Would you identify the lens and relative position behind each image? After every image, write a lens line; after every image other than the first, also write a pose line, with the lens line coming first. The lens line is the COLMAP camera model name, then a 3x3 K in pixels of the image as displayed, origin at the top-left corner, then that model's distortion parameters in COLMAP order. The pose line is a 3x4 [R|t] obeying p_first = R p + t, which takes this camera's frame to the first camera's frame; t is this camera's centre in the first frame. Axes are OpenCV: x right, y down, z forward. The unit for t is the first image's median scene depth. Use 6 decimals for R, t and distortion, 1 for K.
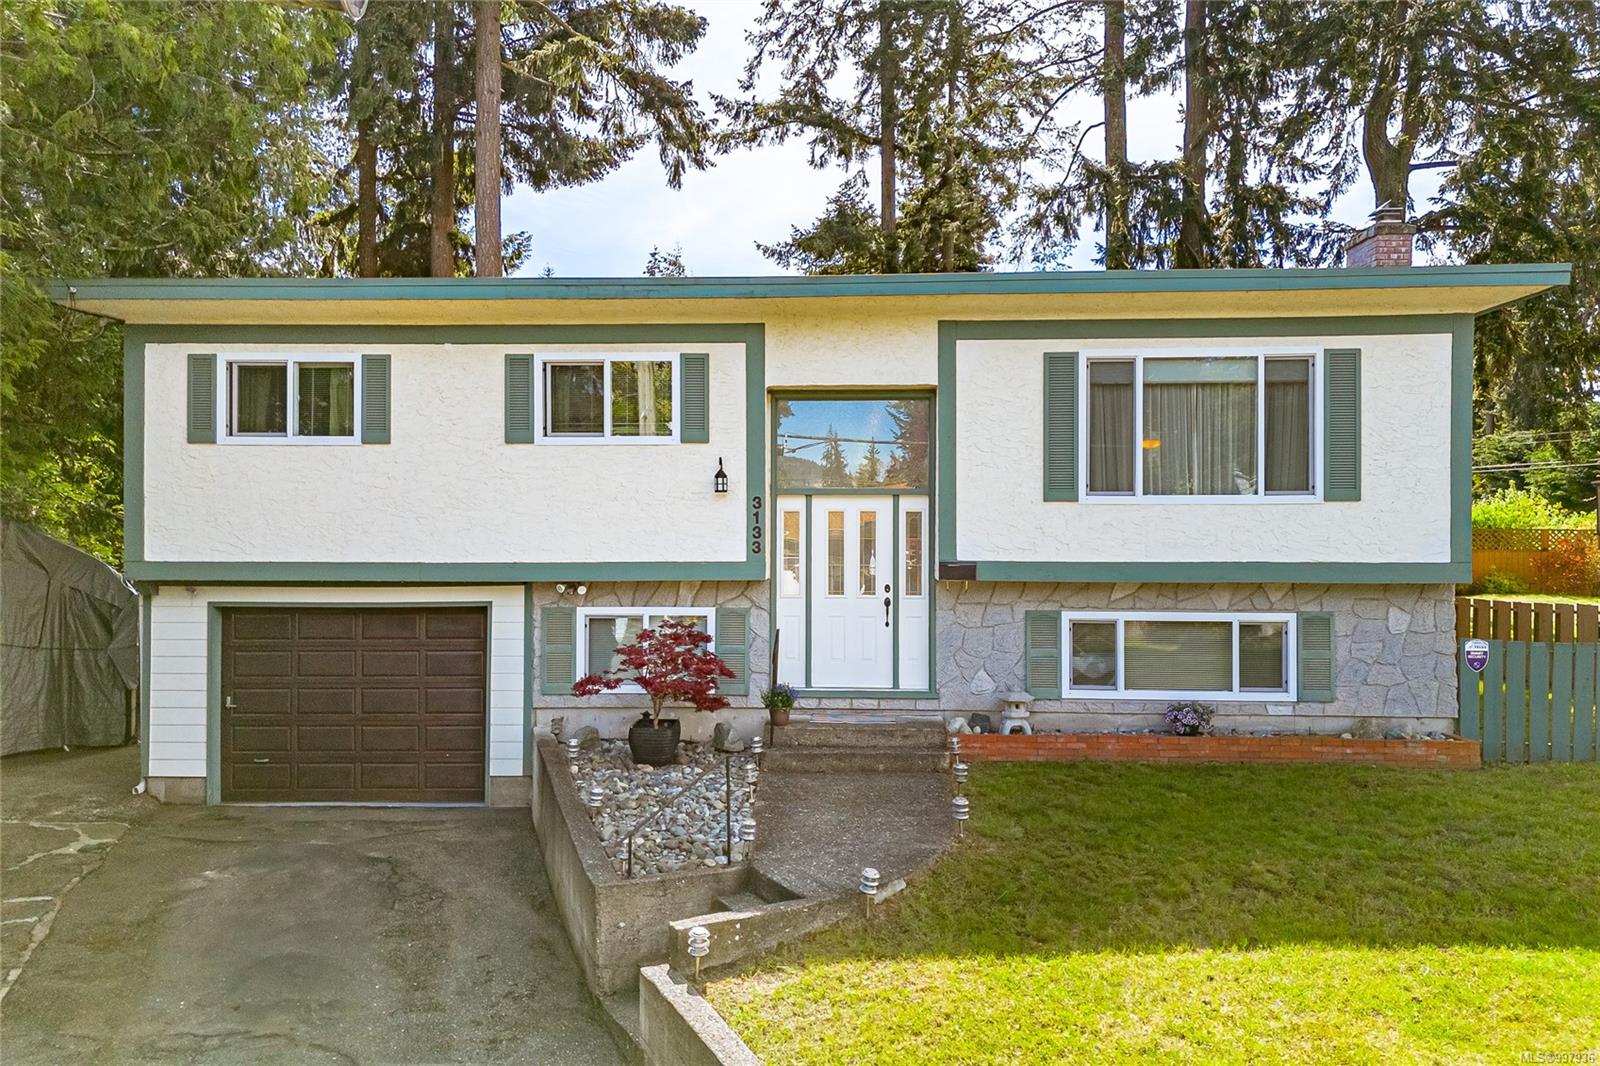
lens RADIAL K [[1208.9, 0, 800.0], [0, 1208.9, 533.0], [0, 0, 1]] dist [0.028589, -0.005095]
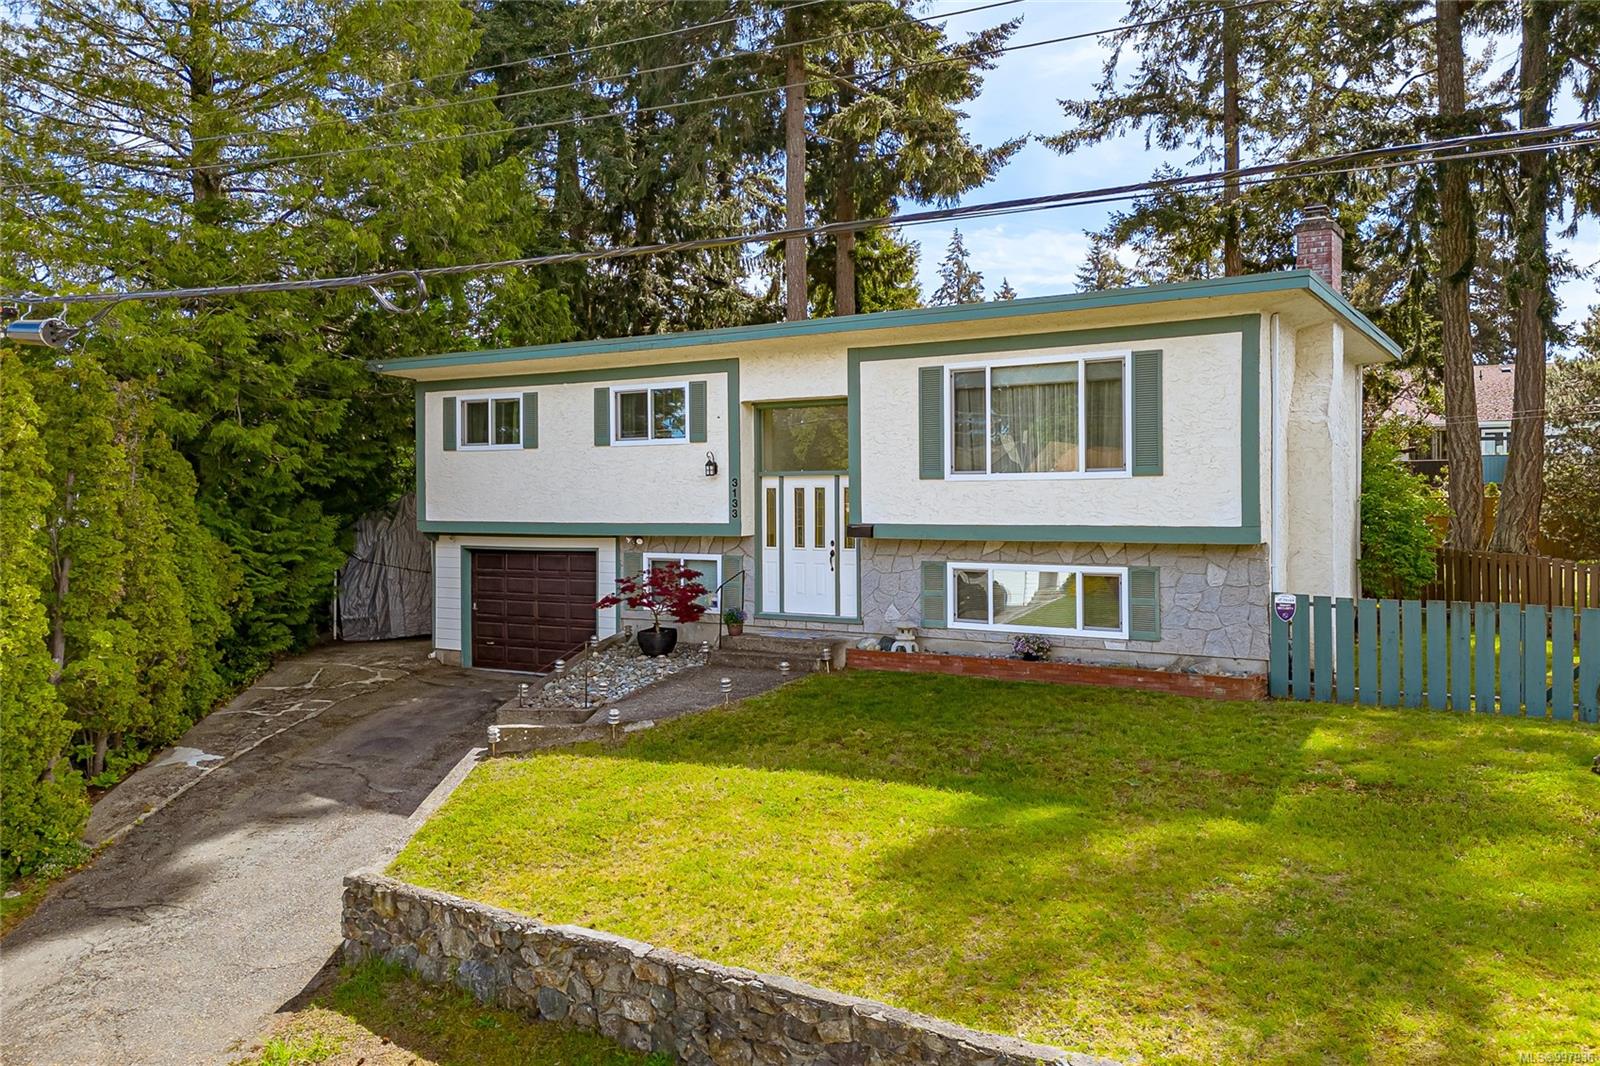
lens RADIAL K [[1135.0, 0, 798.9], [0, 1135.0, 514.7], [0, 0, 1]] dist [0.013713, -0.001478]
pose [[0.890178, 0.001580, -0.455611, 0.643653], [0.007848, 0.999792, 0.018800, -0.011493], [0.455546, -0.020311, 0.889980, -0.171461]]
